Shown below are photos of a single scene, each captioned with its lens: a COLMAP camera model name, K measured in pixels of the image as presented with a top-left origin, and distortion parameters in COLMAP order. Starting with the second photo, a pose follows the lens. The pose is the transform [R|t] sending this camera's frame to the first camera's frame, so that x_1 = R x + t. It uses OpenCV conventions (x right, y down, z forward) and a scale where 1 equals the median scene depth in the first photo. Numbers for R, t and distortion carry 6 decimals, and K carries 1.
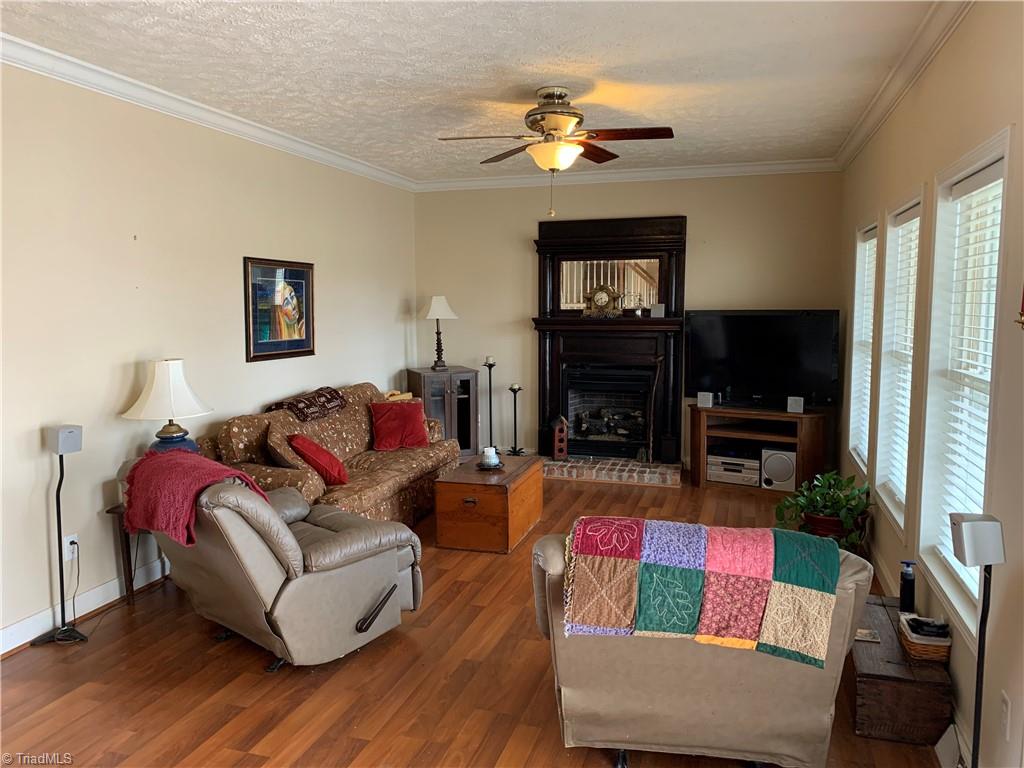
lens RADIAL K [[776.4, 0, 507.2], [0, 776.4, 380.5], [0, 0, 1]] dist [0.054161, -0.063235]
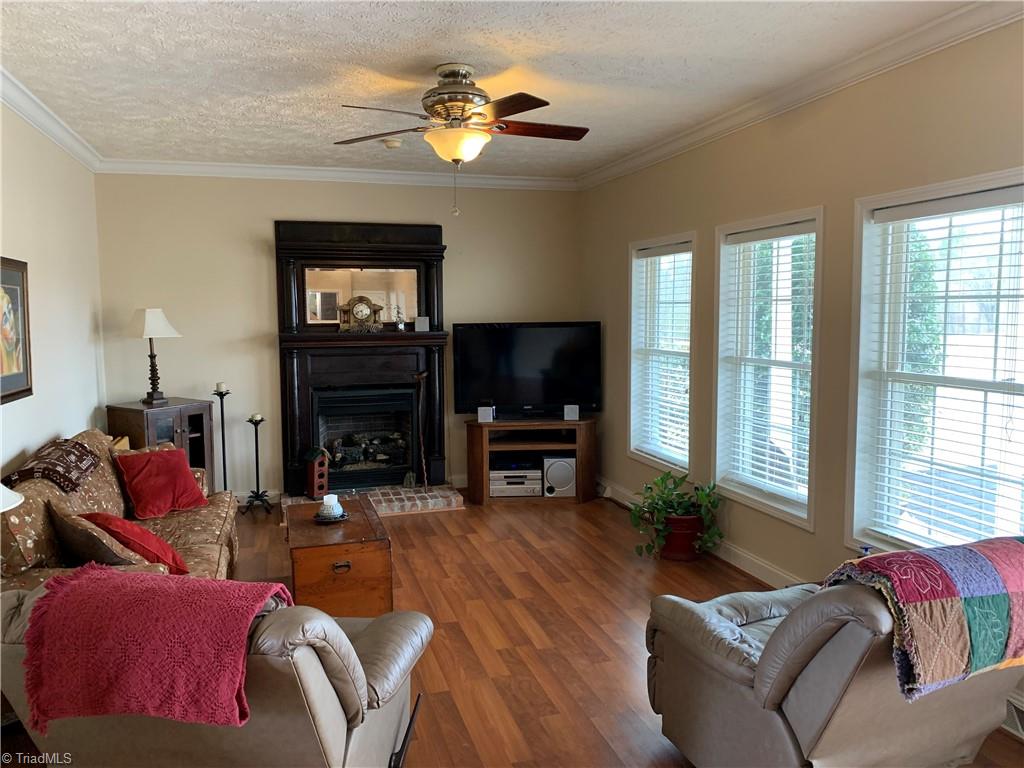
lens RADIAL K [[776.4, 0, 519.4], [0, 776.4, 378.2], [0, 0, 1]] dist [0.054161, -0.063235]
pose [[0.832327, -0.053467, 0.551700, -0.242817], [0.064156, 0.997940, -0.000077, -0.017850], [-0.550559, 0.035459, 0.834043, 0.166687]]
